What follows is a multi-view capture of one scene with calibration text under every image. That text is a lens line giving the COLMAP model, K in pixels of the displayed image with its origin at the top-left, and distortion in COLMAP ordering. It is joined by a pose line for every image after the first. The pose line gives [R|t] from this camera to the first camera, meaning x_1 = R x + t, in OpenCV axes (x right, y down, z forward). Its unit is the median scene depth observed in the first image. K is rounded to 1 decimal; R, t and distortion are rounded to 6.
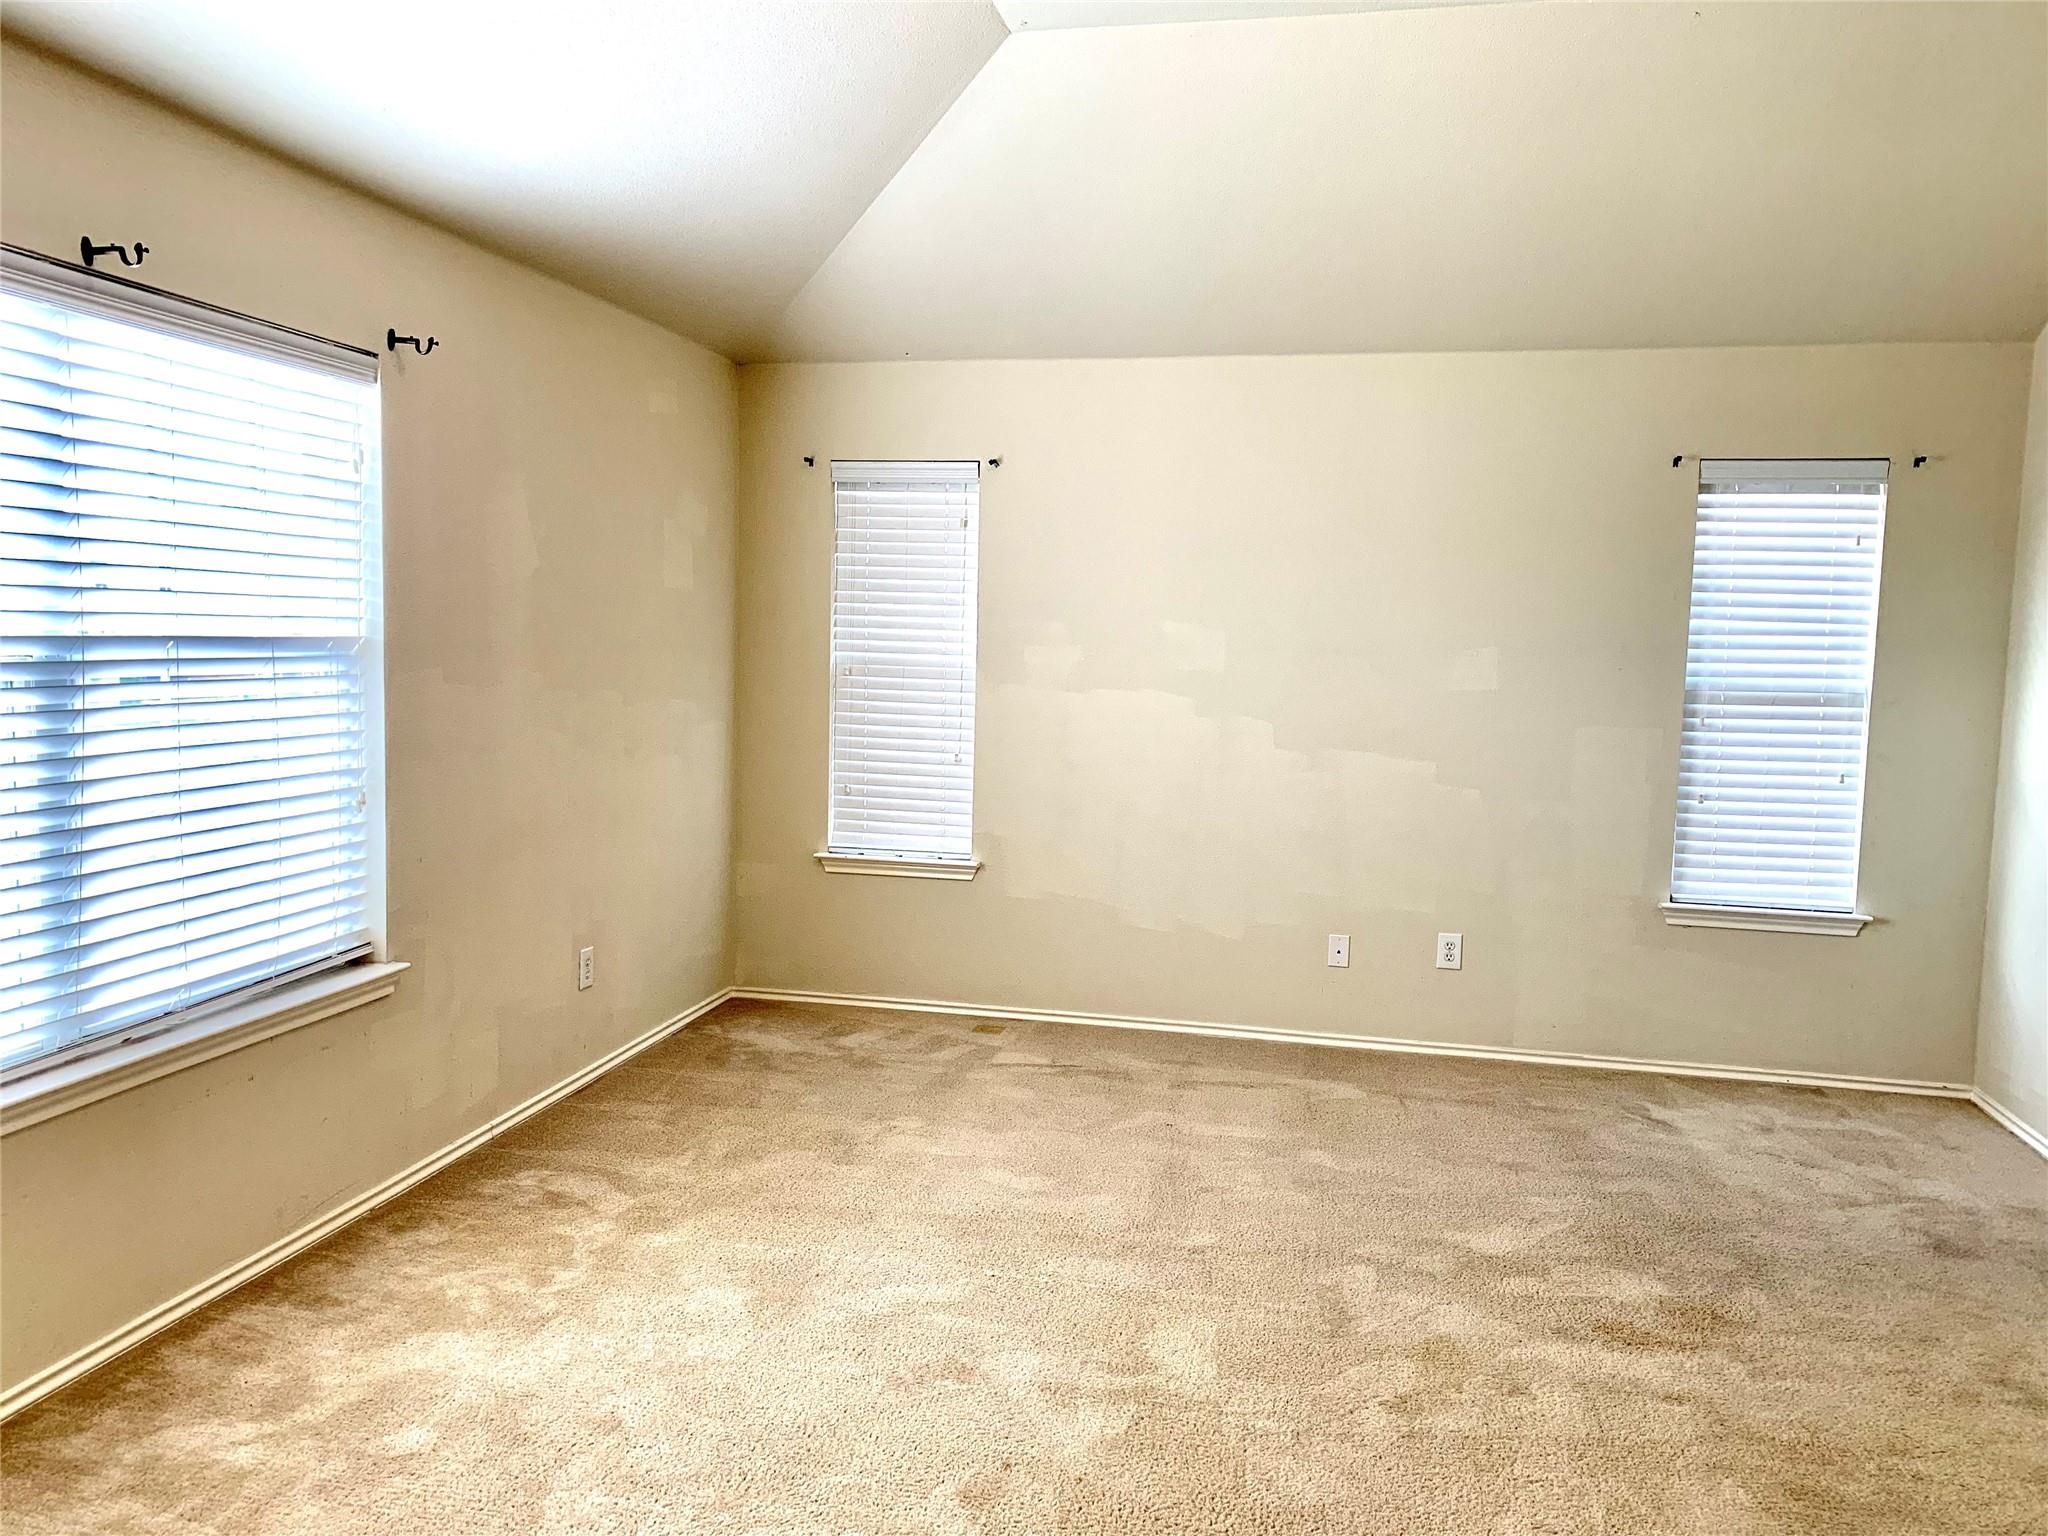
lens RADIAL K [[1566.5, 0, 1020.4], [0, 1566.5, 775.1], [0, 0, 1]] dist [0.036591, -0.034867]
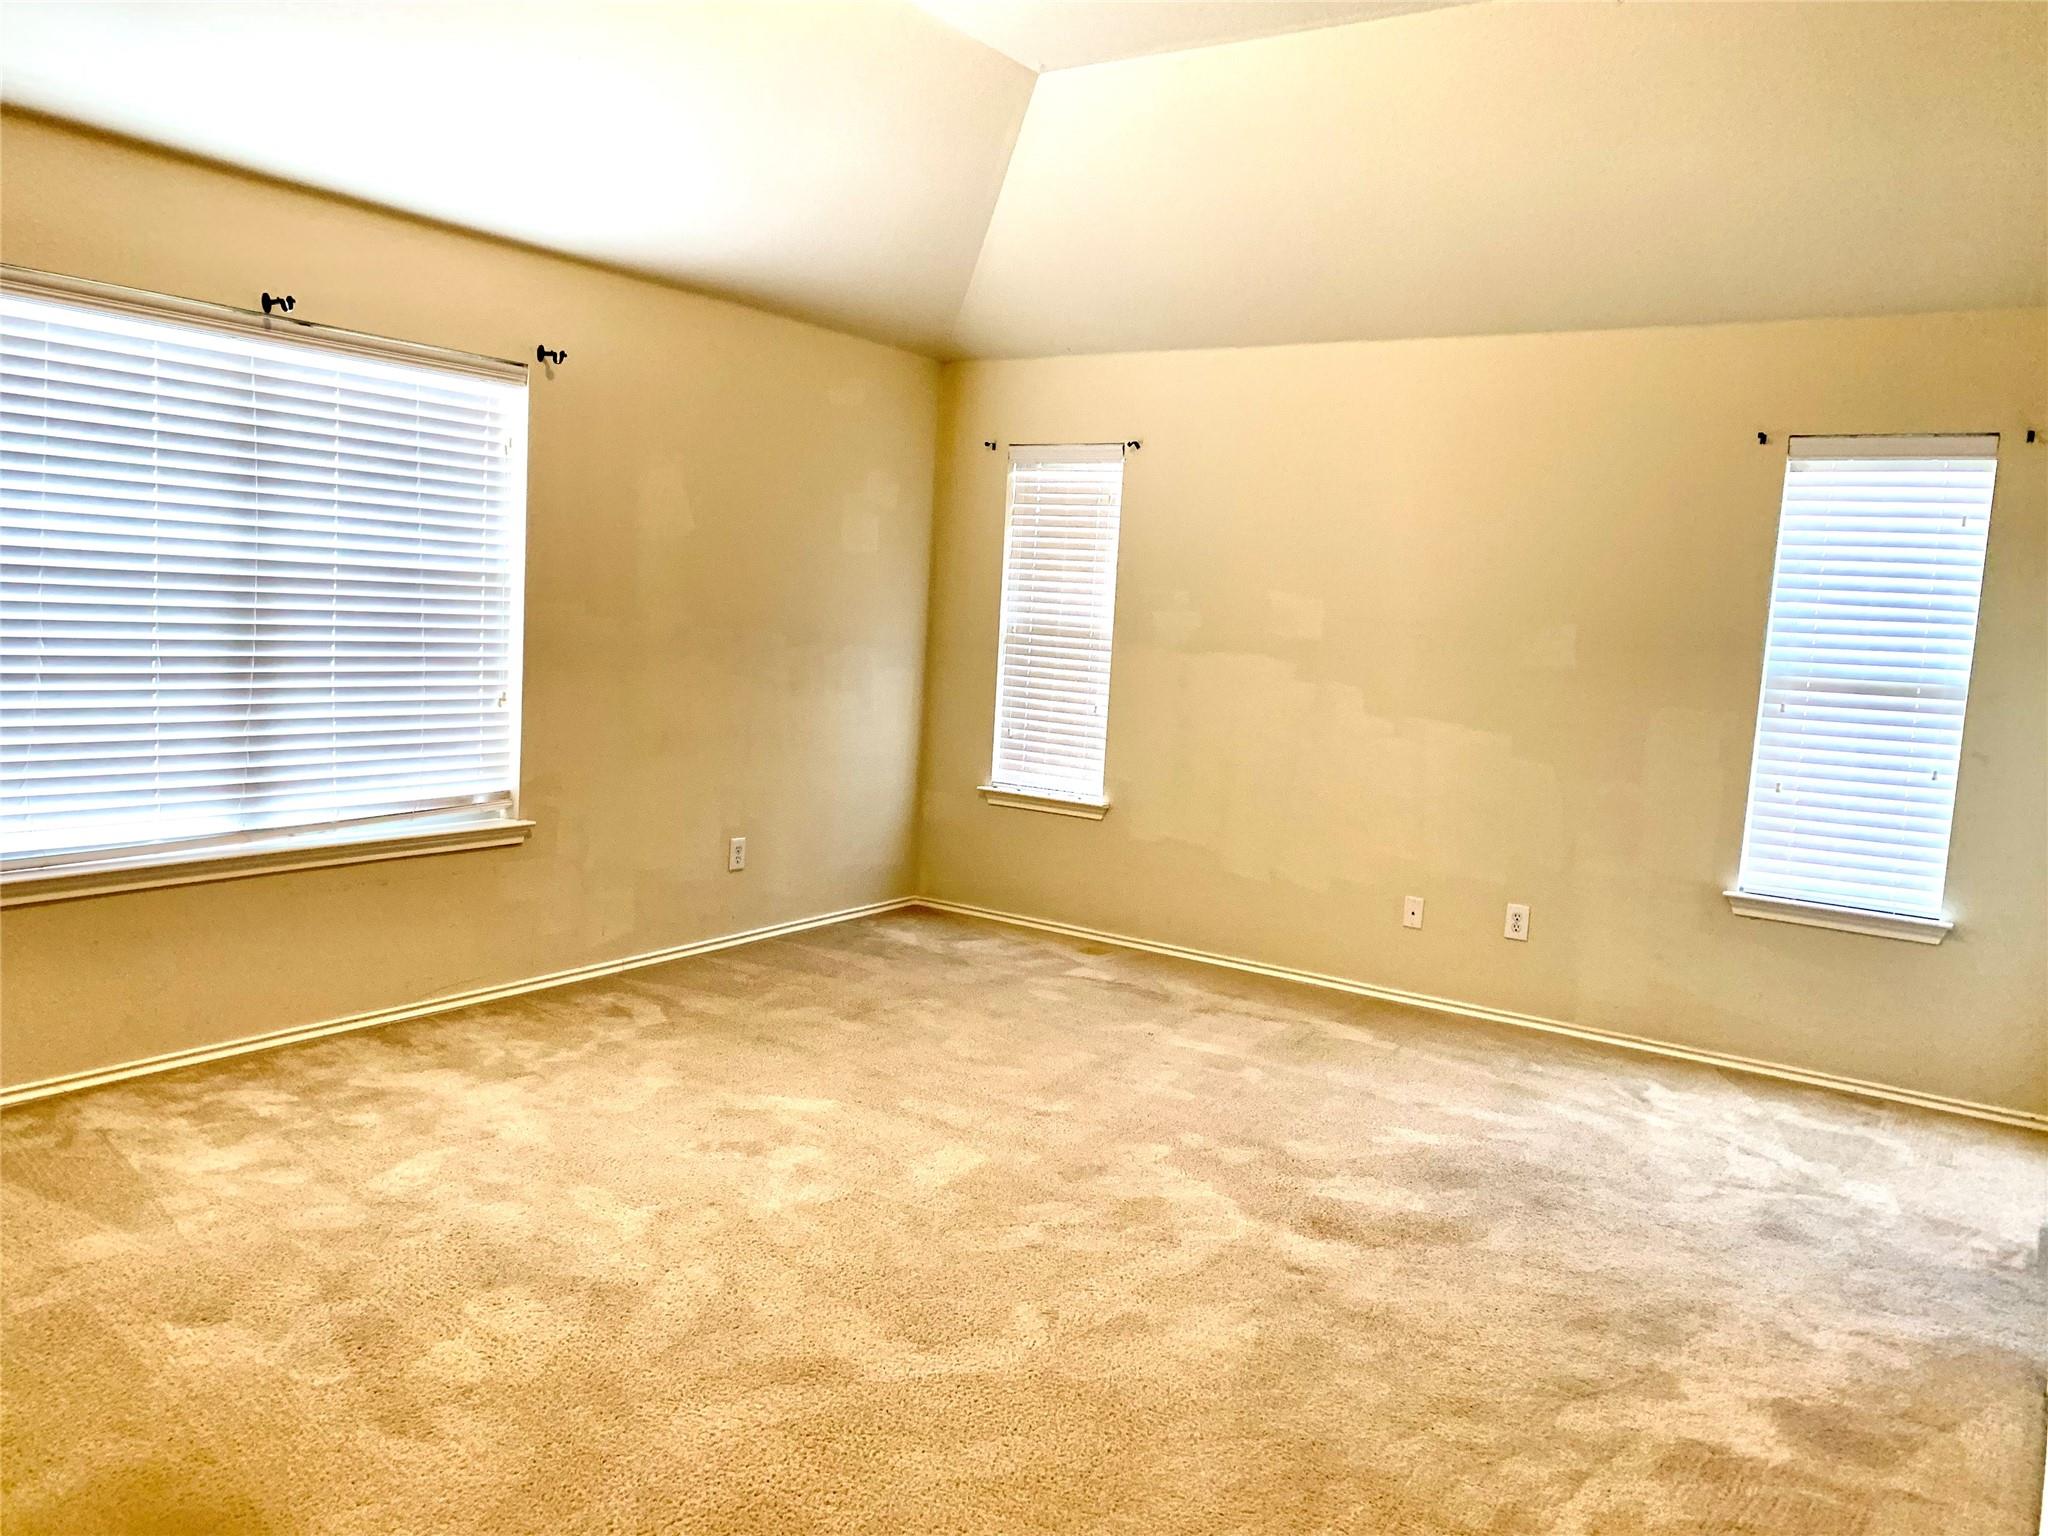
lens RADIAL K [[1566.5, 0, 1024.6], [0, 1566.5, 760.1], [0, 0, 1]] dist [0.036591, -0.034867]
pose [[0.930768, 0.065952, -0.359613, 0.387686], [-0.067321, 0.997693, 0.008732, 0.023253], [0.359359, 0.016082, 0.933061, -0.076225]]
